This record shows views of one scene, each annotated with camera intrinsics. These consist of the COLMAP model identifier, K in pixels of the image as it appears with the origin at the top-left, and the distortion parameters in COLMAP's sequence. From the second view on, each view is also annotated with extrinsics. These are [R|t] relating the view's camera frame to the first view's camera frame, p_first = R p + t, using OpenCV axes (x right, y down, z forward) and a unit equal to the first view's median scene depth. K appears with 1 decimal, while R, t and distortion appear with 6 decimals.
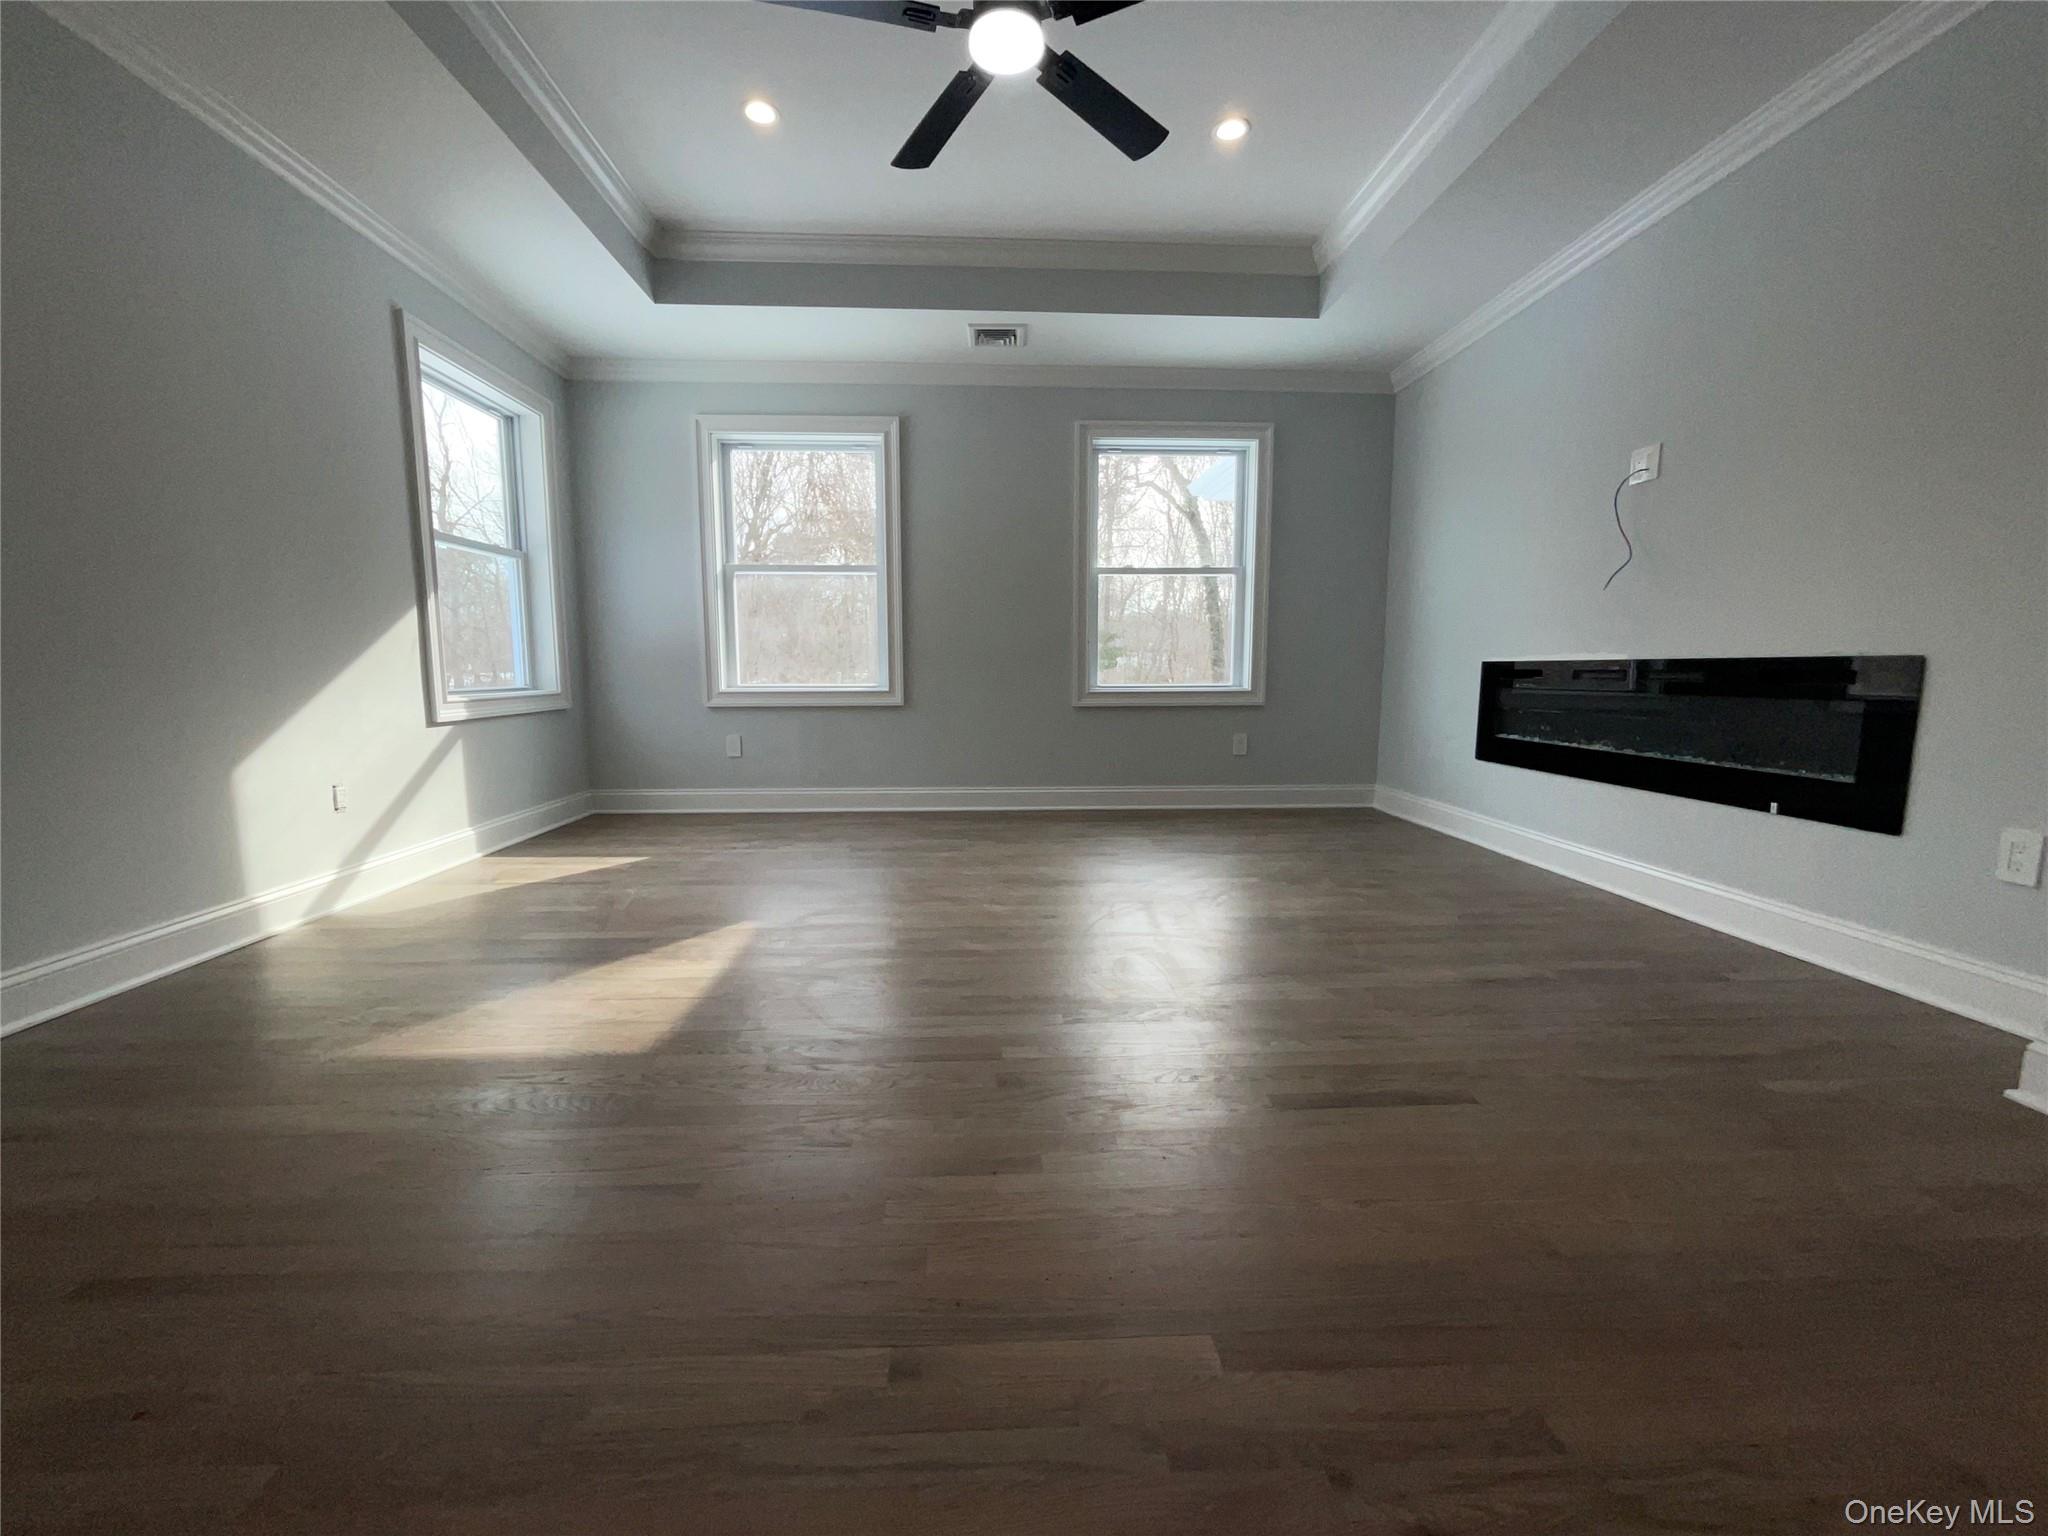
lens RADIAL K [[830.0, 0, 1020.5], [0, 830.0, 767.4], [0, 0, 1]] dist [-0.000836, 0.000454]
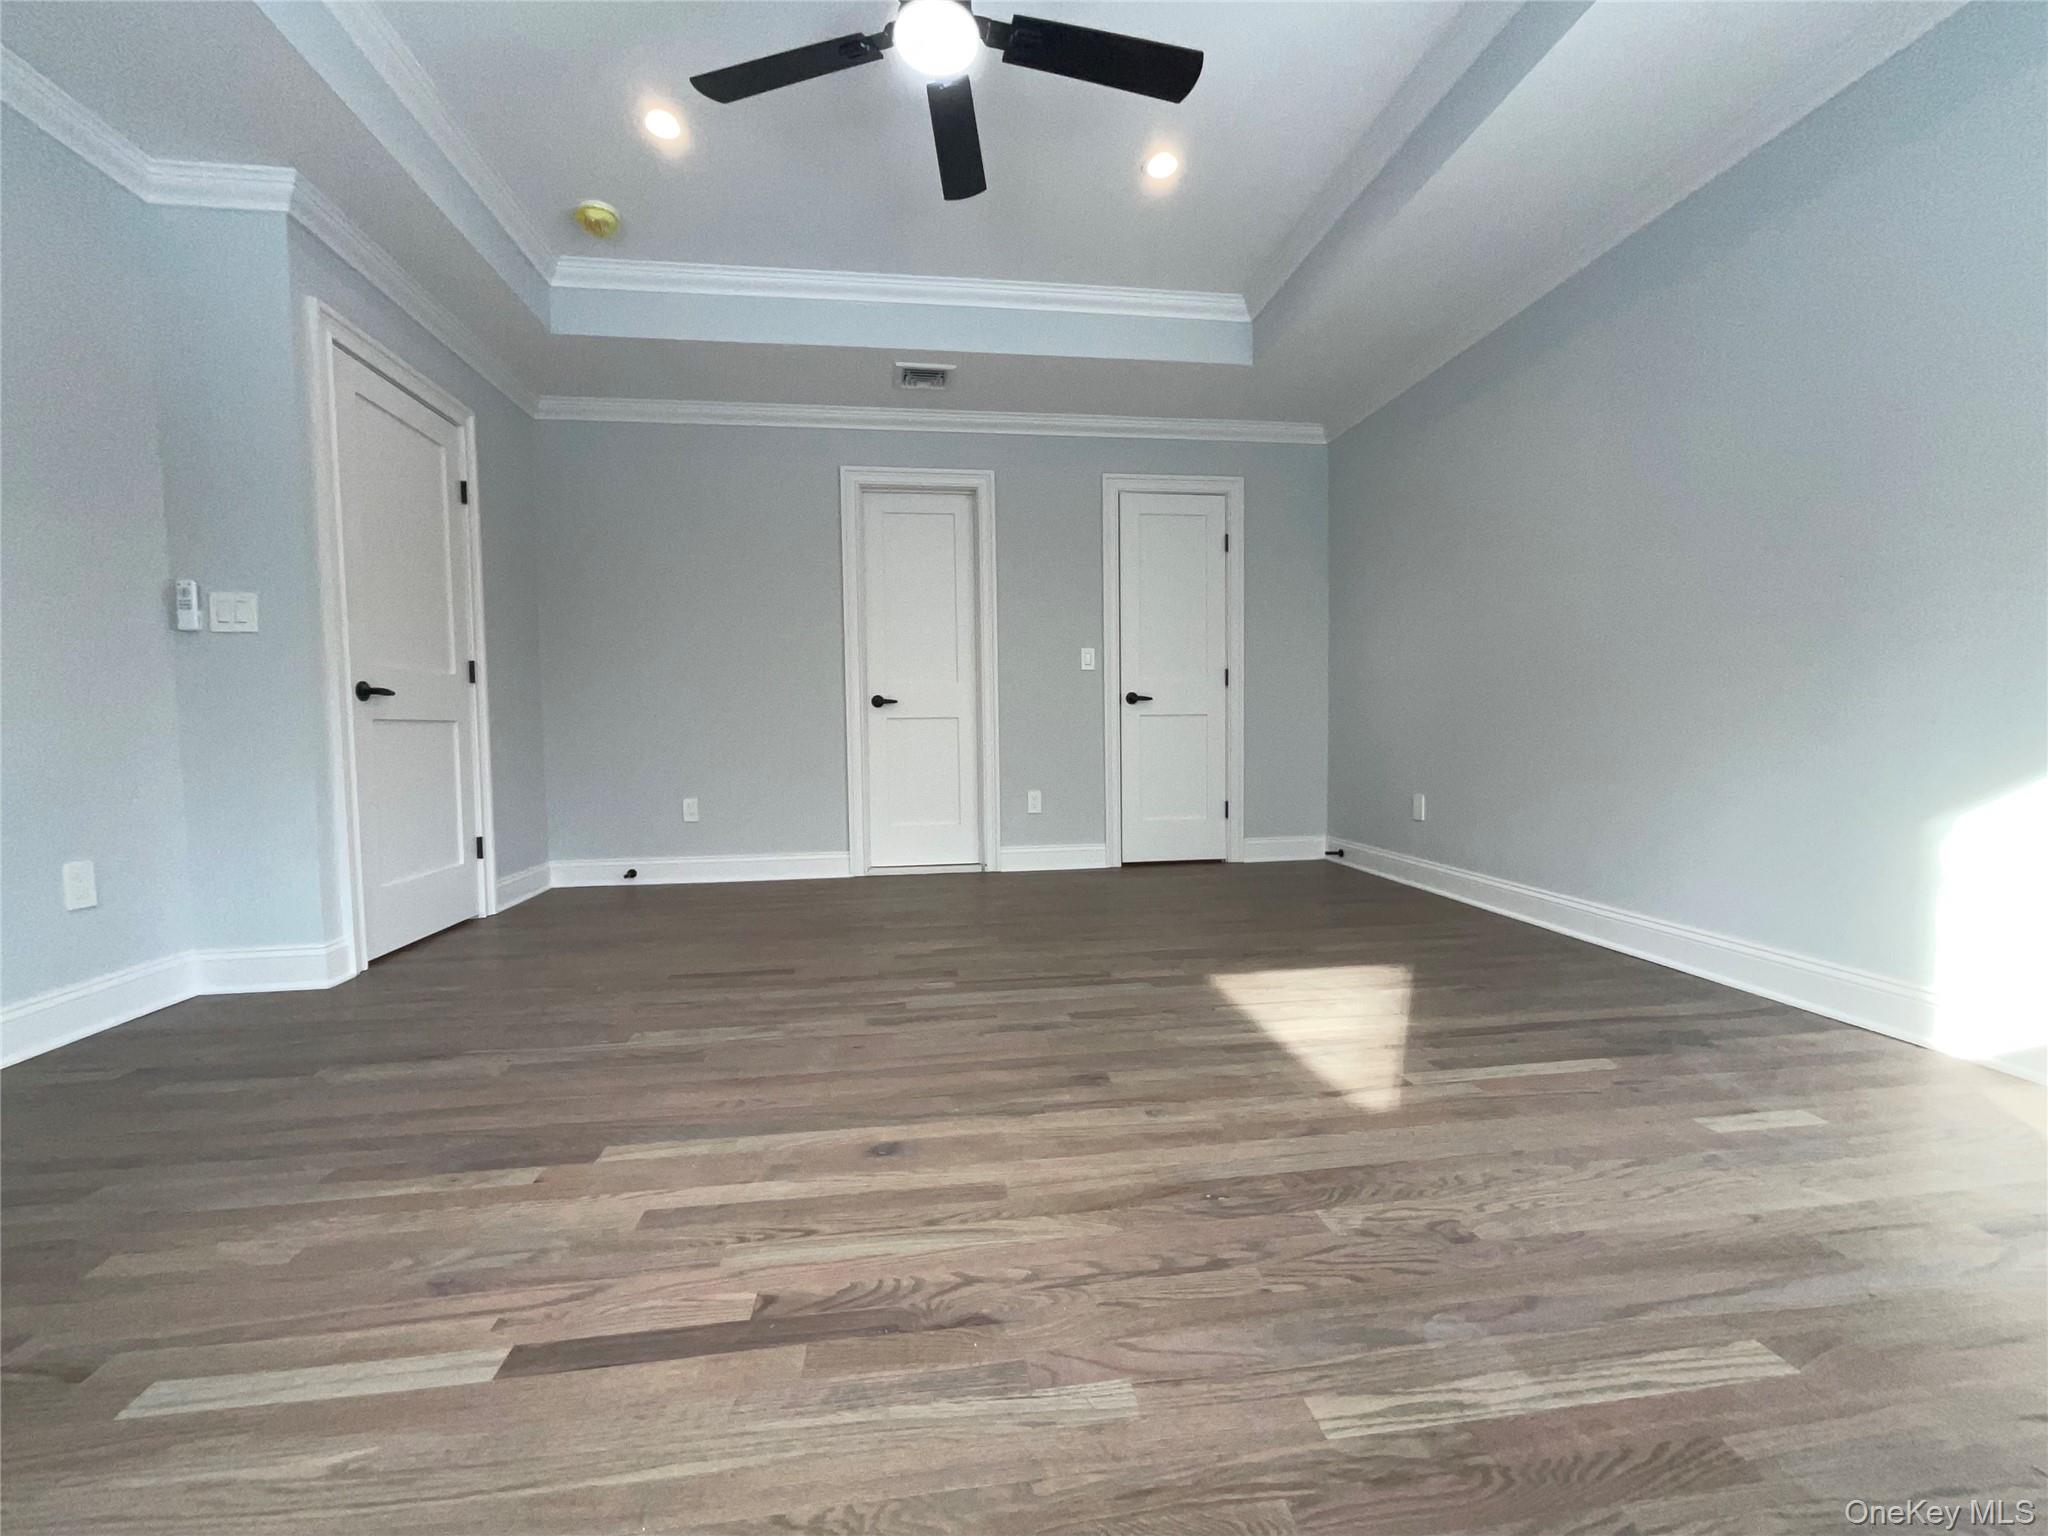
lens RADIAL K [[830.0, 0, 1020.5], [0, 830.0, 767.4], [0, 0, 1]] dist [-0.000836, 0.000454]
pose [[-0.996166, 0.017642, -0.085690, -0.011943], [0.003318, 0.986372, 0.164500, -0.182938], [0.087424, 0.163585, -0.982648, 1.685171]]
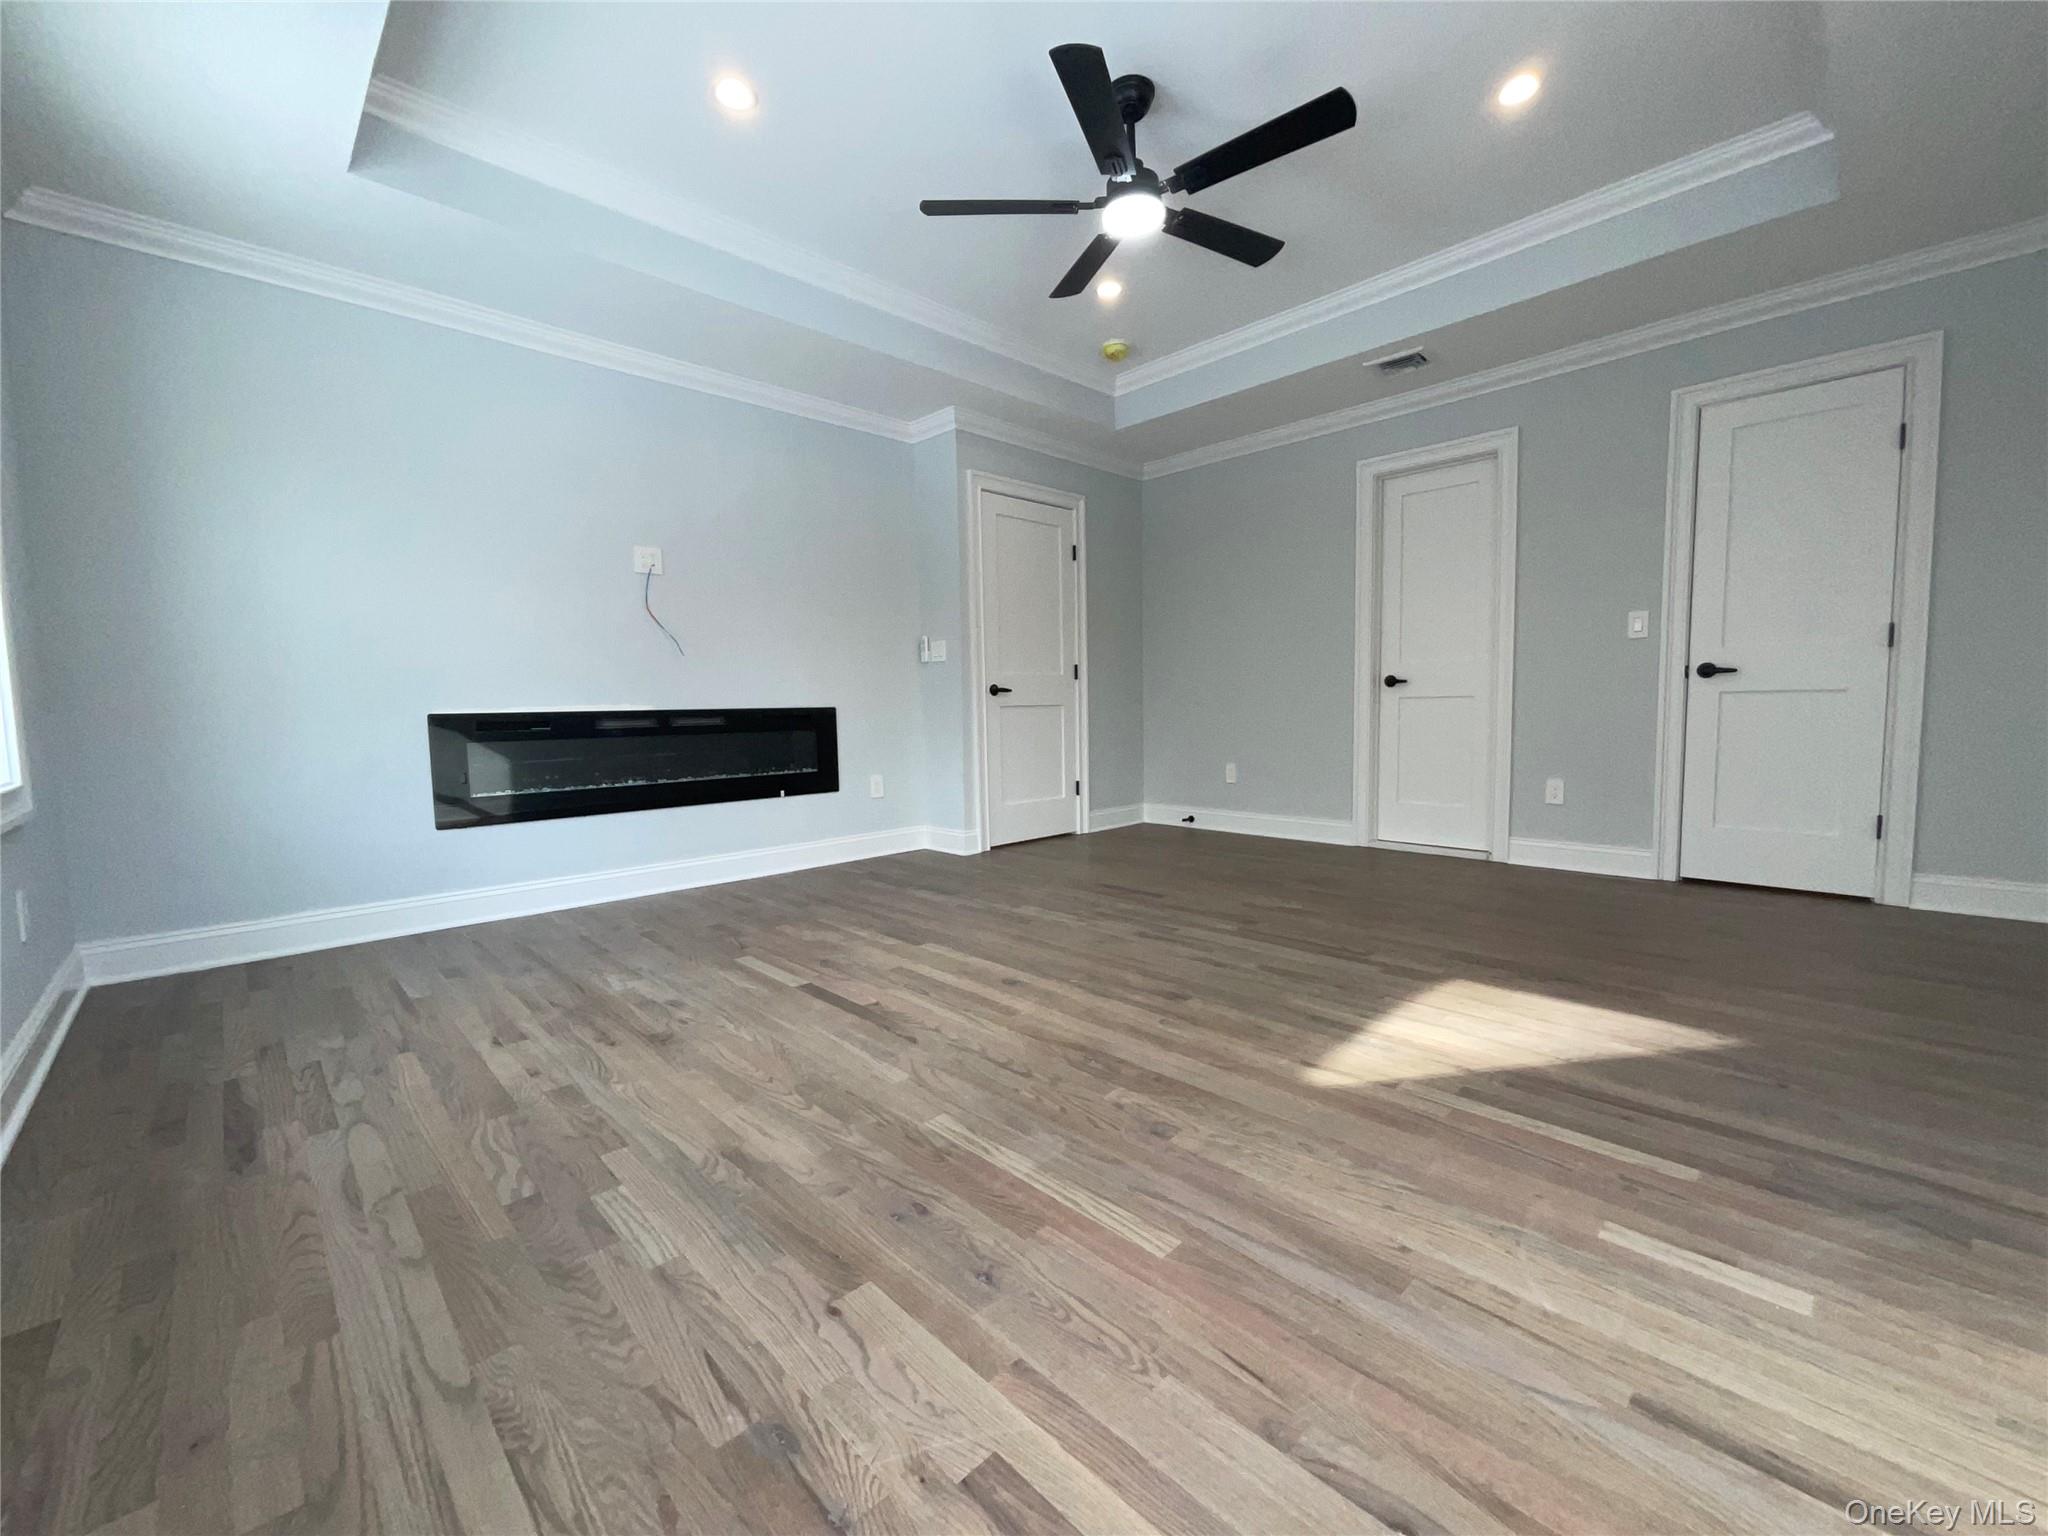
lens RADIAL K [[830.0, 0, 1020.5], [0, 830.0, 767.4], [0, 0, 1]] dist [-0.000836, 0.000454]
pose [[-0.658838, -0.045225, 0.750924, -0.727521], [0.108437, 0.982058, 0.154285, -0.216862], [-0.744428, 0.183077, -0.642113, 1.713586]]
